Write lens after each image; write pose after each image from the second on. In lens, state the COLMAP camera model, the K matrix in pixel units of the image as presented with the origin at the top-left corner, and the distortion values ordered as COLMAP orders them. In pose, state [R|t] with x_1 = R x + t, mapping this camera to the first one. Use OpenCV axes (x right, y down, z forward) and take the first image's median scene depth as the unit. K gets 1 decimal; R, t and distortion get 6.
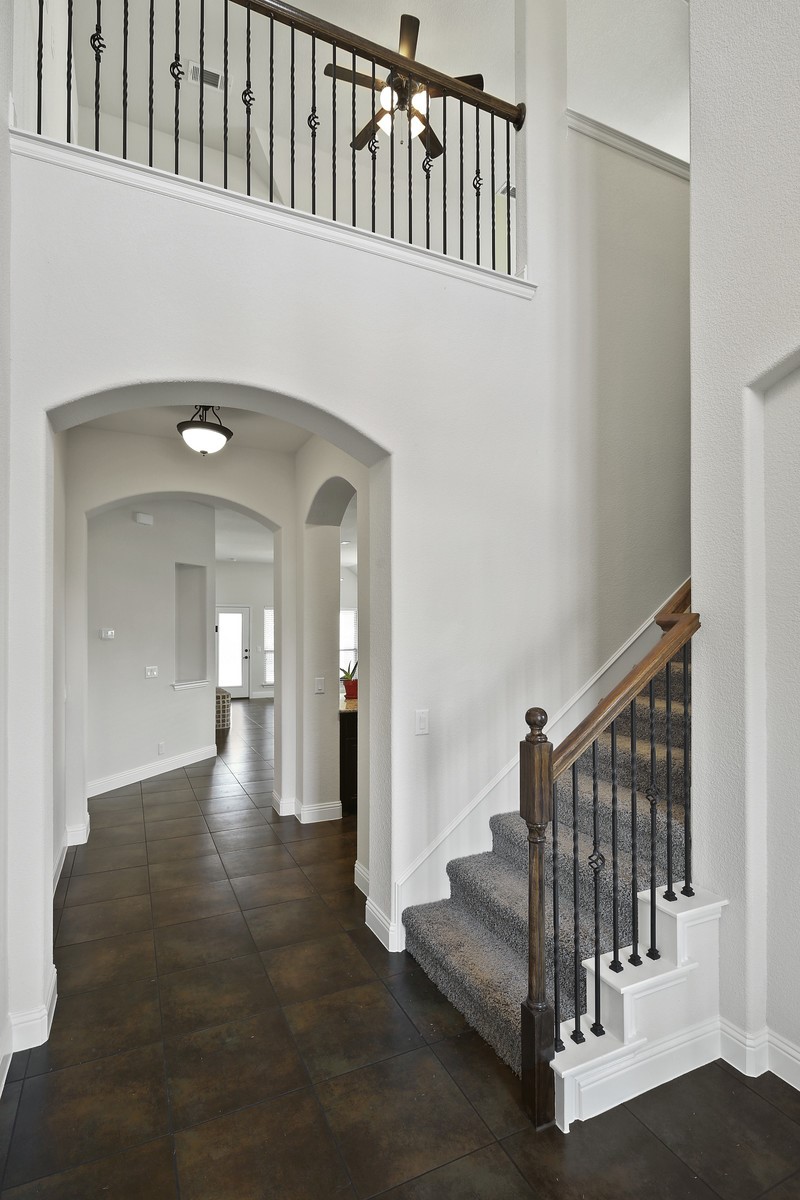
lens RADIAL K [[580.4, 0, 378.9], [0, 580.4, 617.1], [0, 0, 1]] dist [-0.019787, 0.002184]
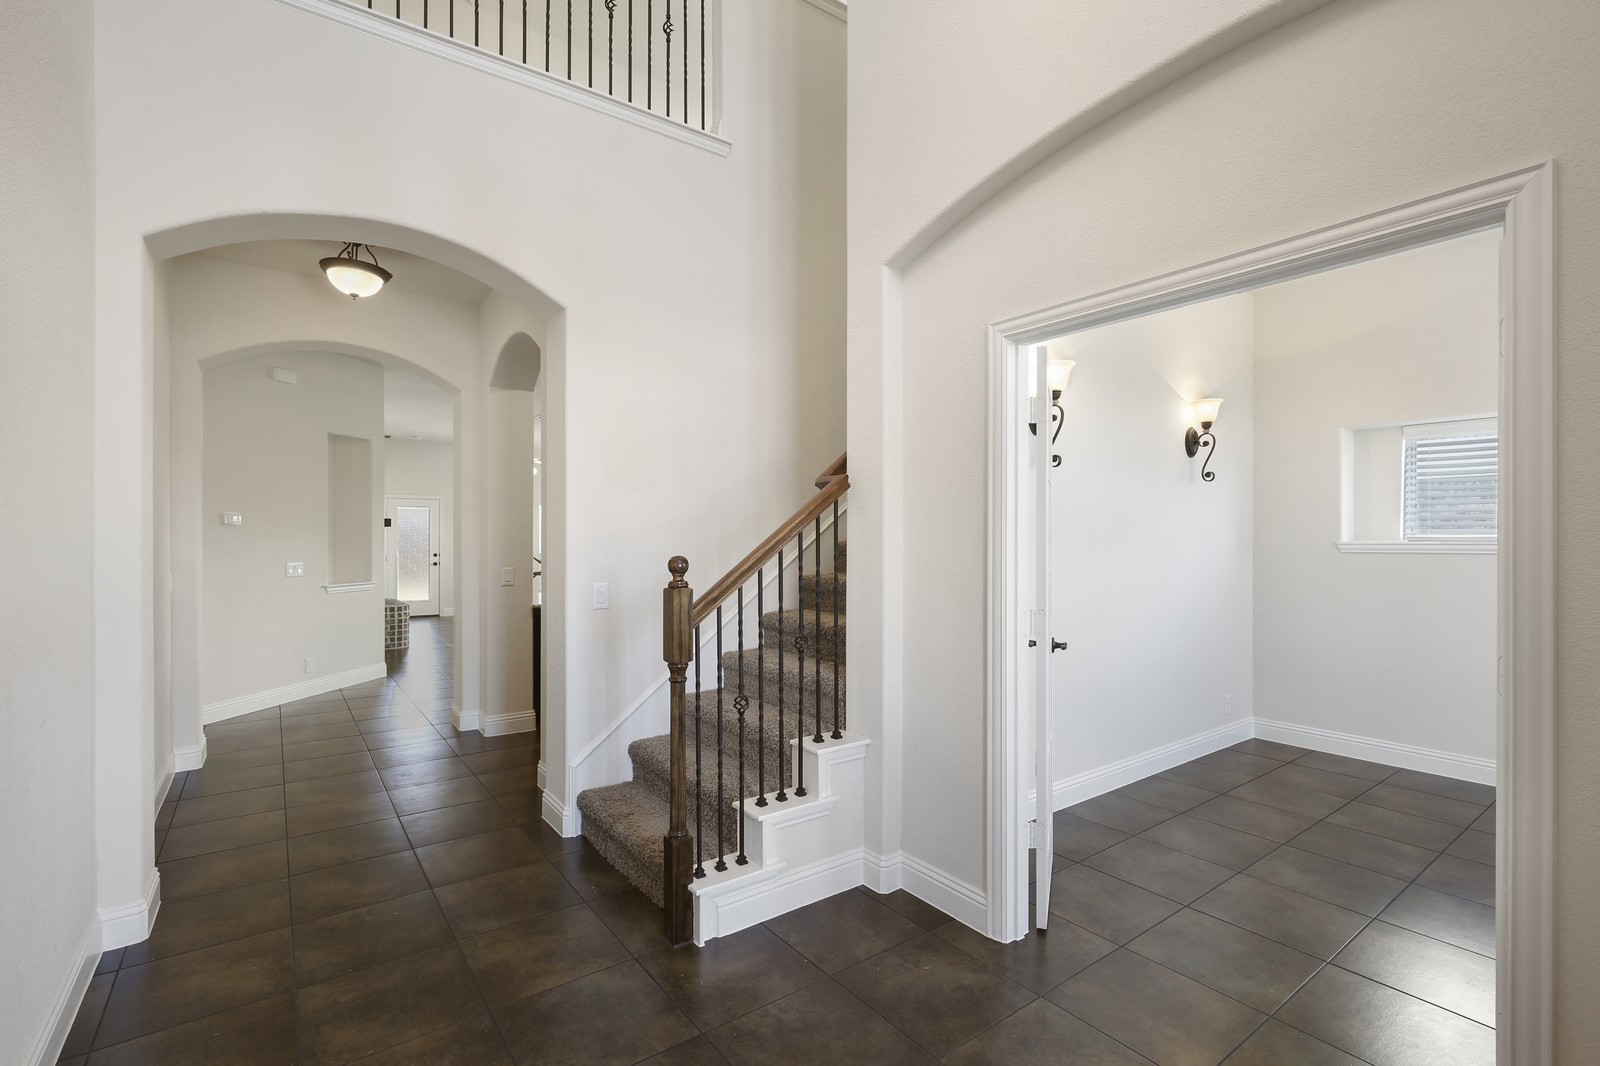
lens RADIAL K [[739.8, 0, 795.4], [0, 739.8, 536.3], [0, 0, 1]] dist [-0.026423, 0.007702]
pose [[0.977945, 0.000636, 0.208859, 0.137584], [-0.002593, 0.999955, 0.009094, 0.074936], [-0.208844, -0.009435, 0.977903, -0.249834]]
